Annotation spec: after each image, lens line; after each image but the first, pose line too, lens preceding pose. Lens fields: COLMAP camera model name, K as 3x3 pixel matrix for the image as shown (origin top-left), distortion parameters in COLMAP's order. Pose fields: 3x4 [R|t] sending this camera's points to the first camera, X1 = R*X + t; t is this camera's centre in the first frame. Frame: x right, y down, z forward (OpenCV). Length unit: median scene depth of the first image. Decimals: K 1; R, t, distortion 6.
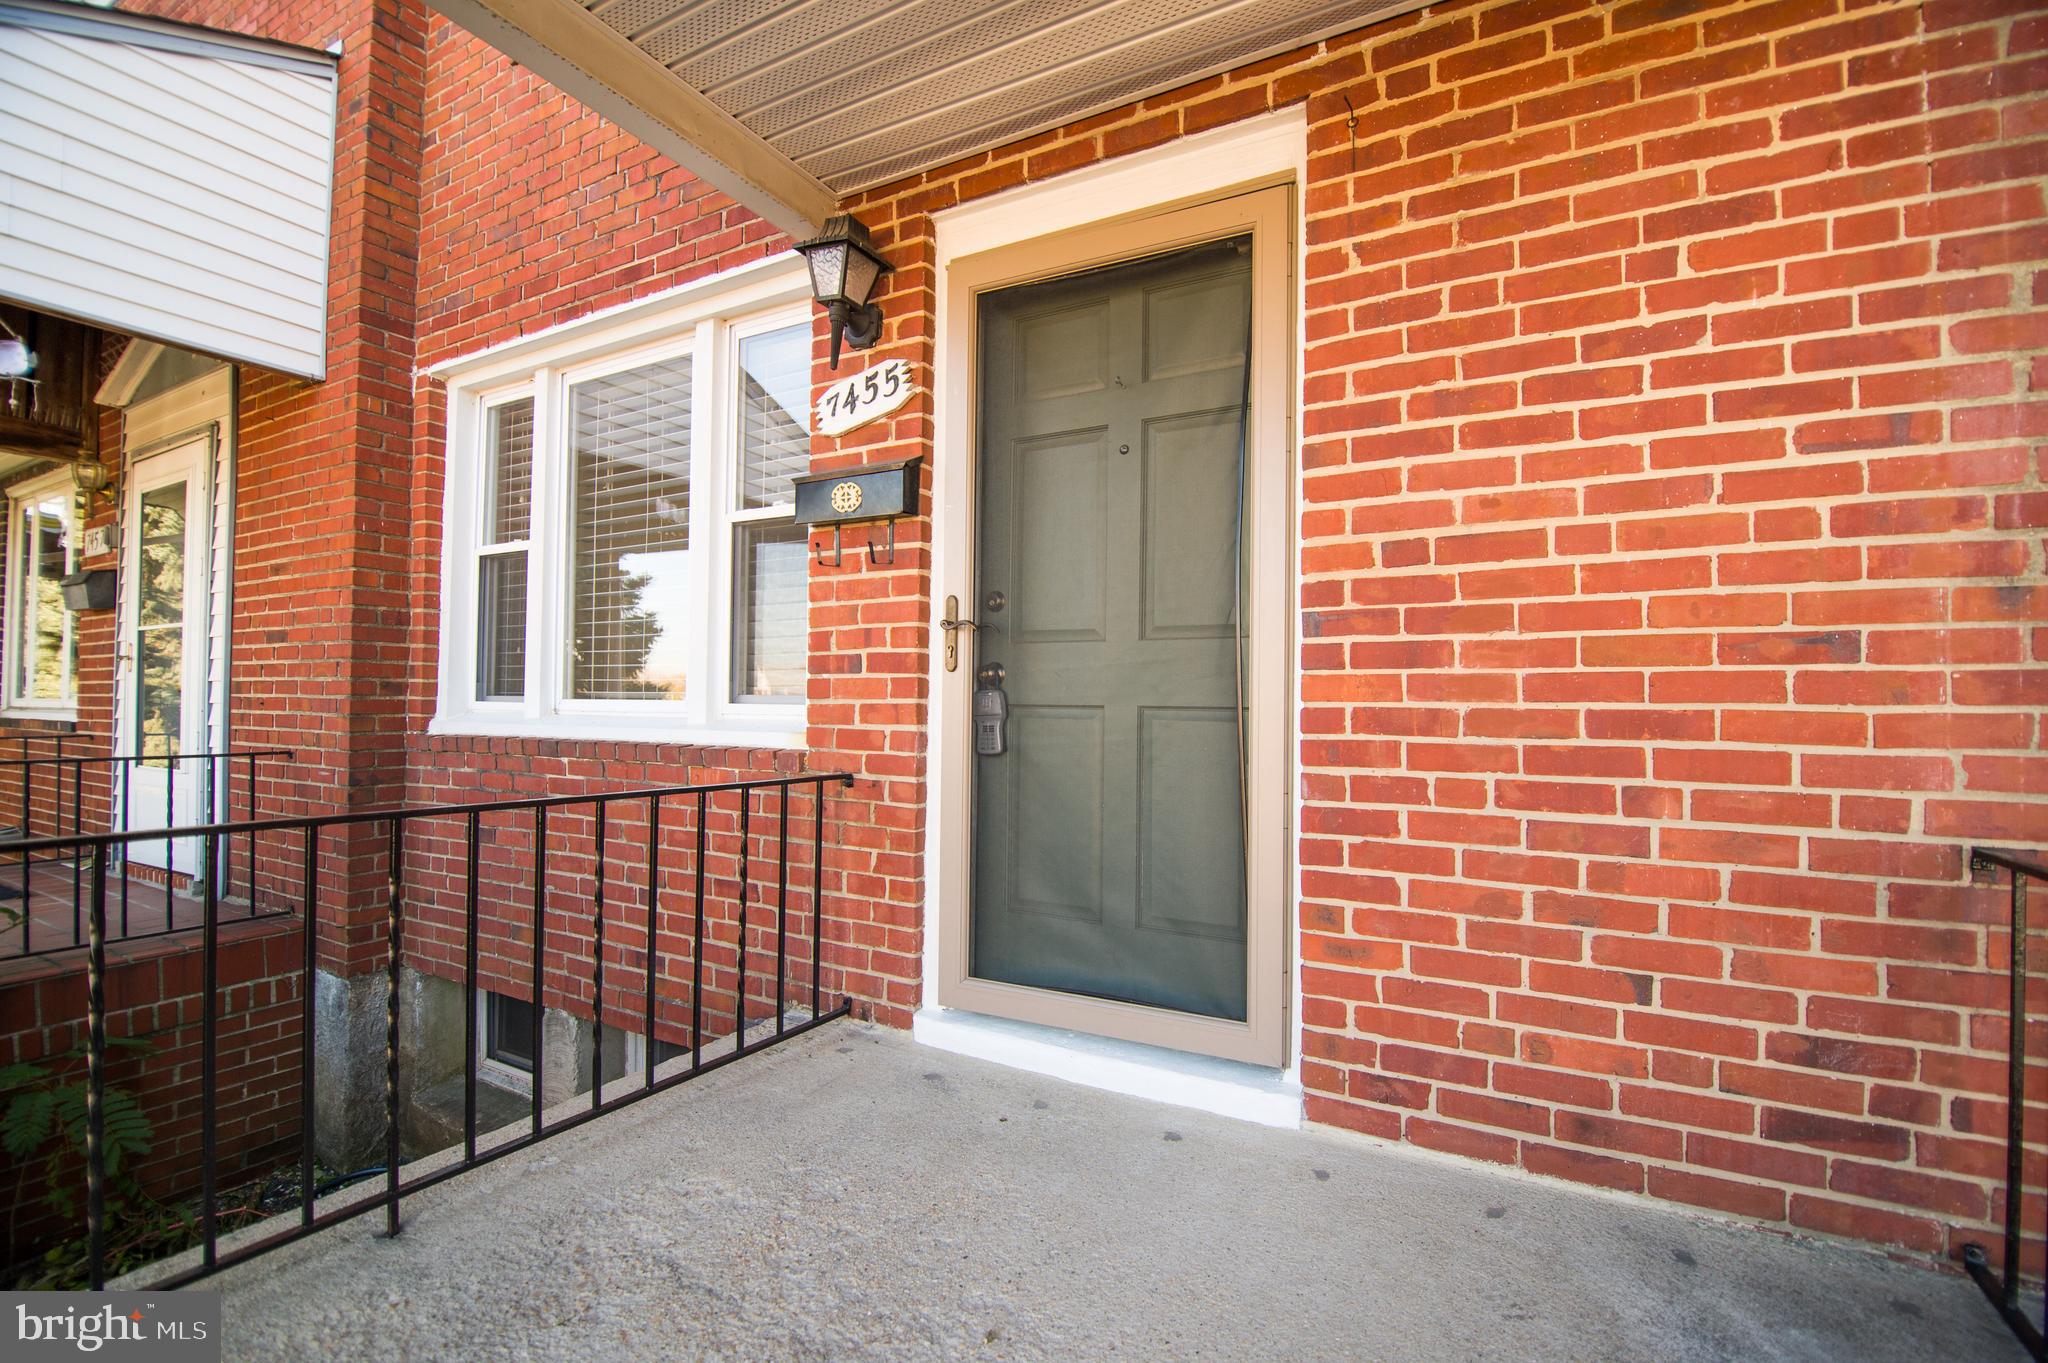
lens RADIAL K [[921.8, 0, 1023.1], [0, 921.8, 693.6], [0, 0, 1]] dist [-0.014218, -0.007189]
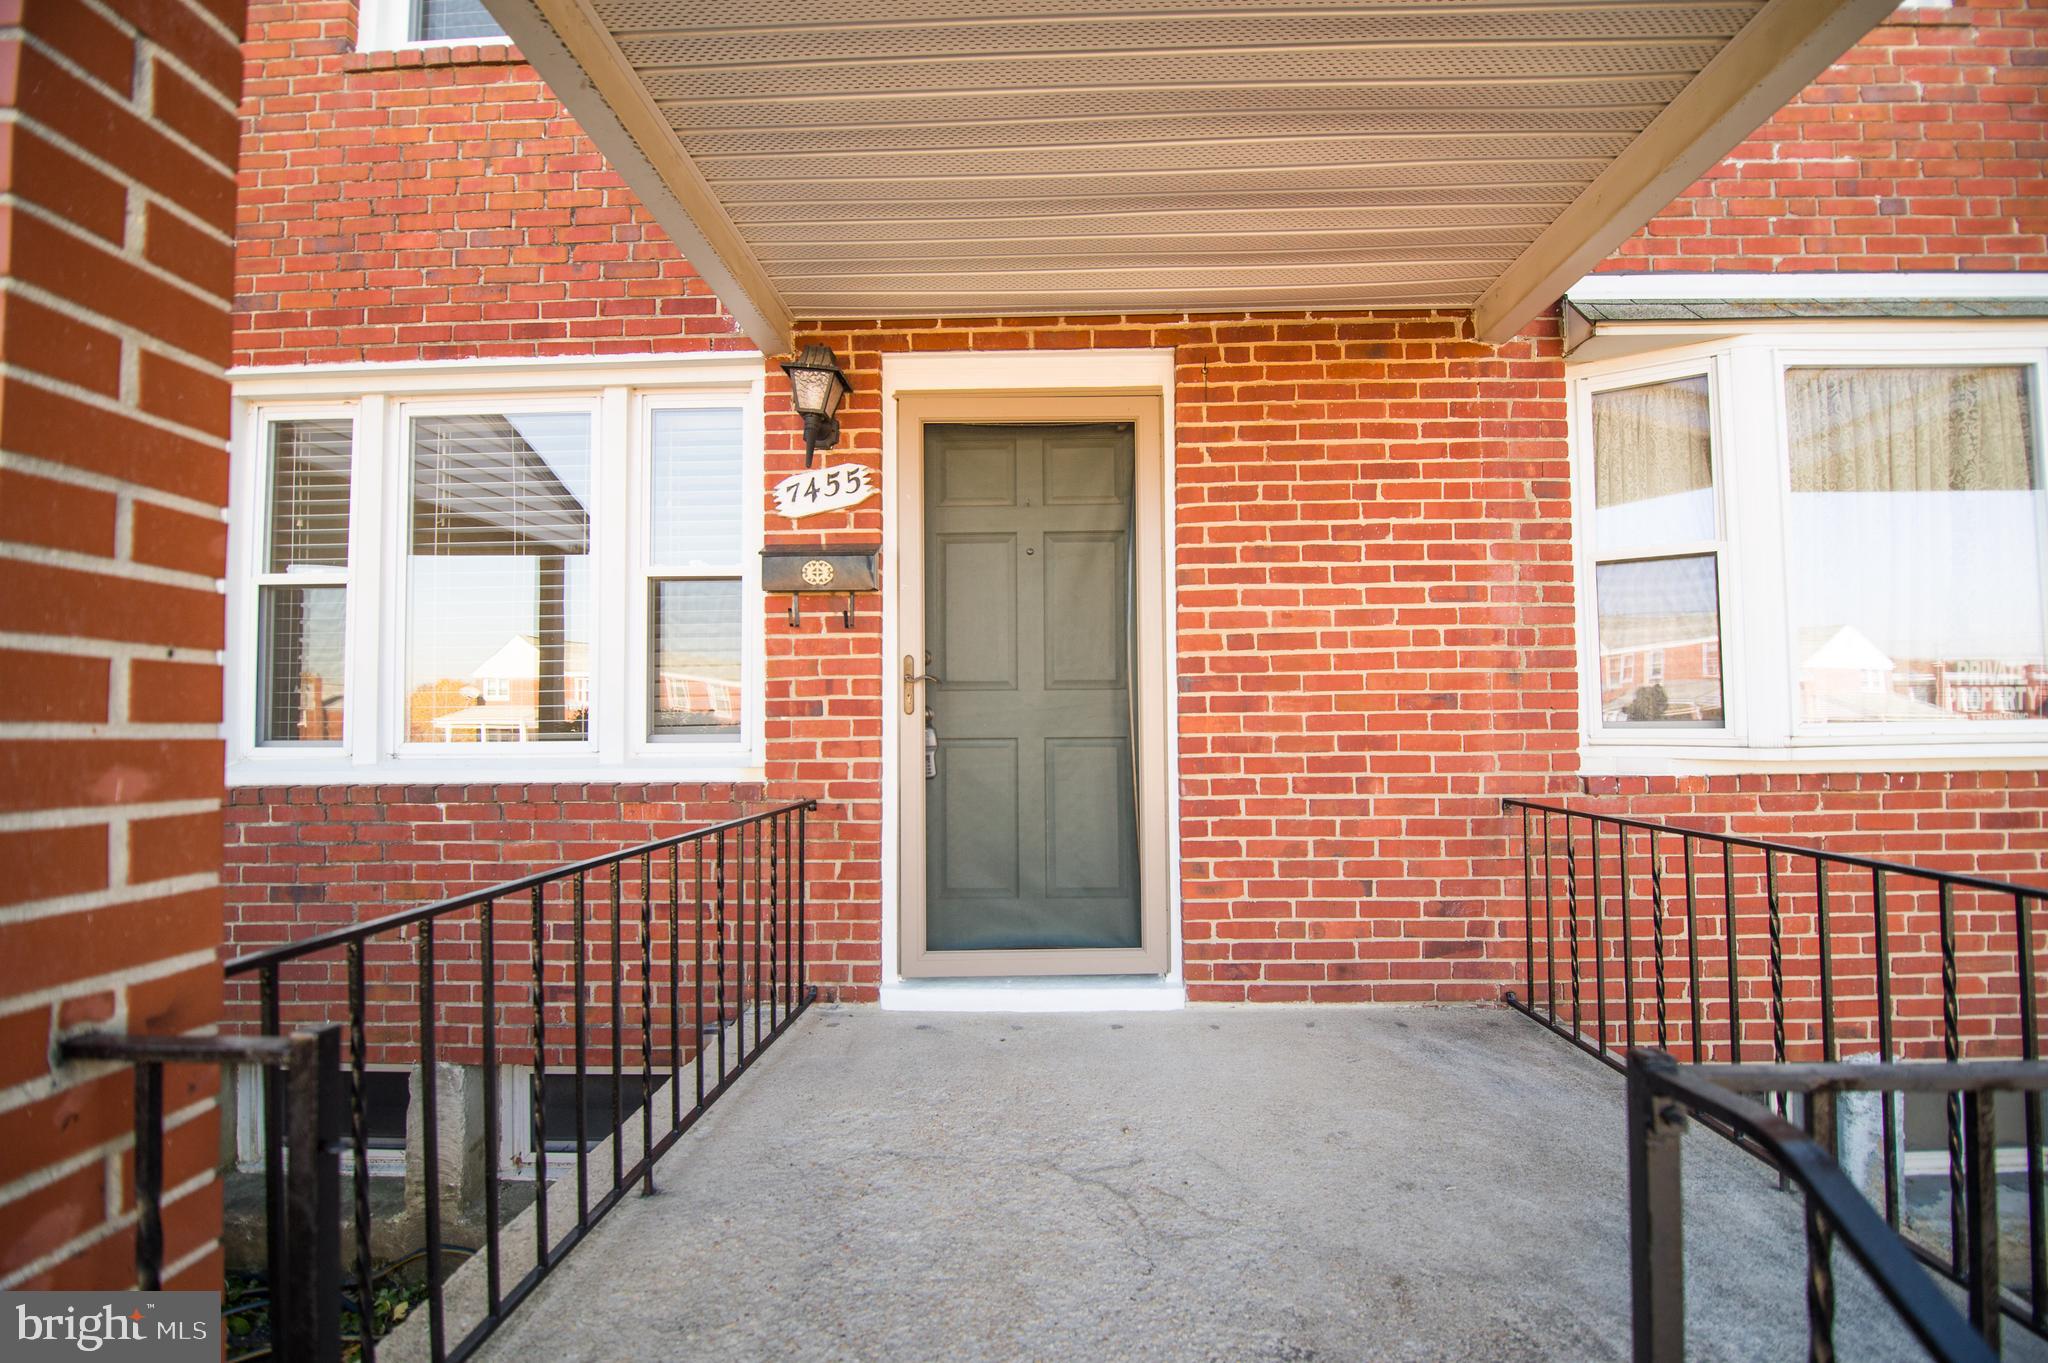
lens RADIAL K [[921.8, 0, 1023.1], [0, 921.8, 693.6], [0, 0, 1]] dist [-0.014218, -0.007189]
pose [[0.881850, -0.005526, 0.471499, -0.704295], [0.013368, 0.999822, -0.013284, -0.043926], [-0.471341, 0.018018, 0.881767, -0.268481]]
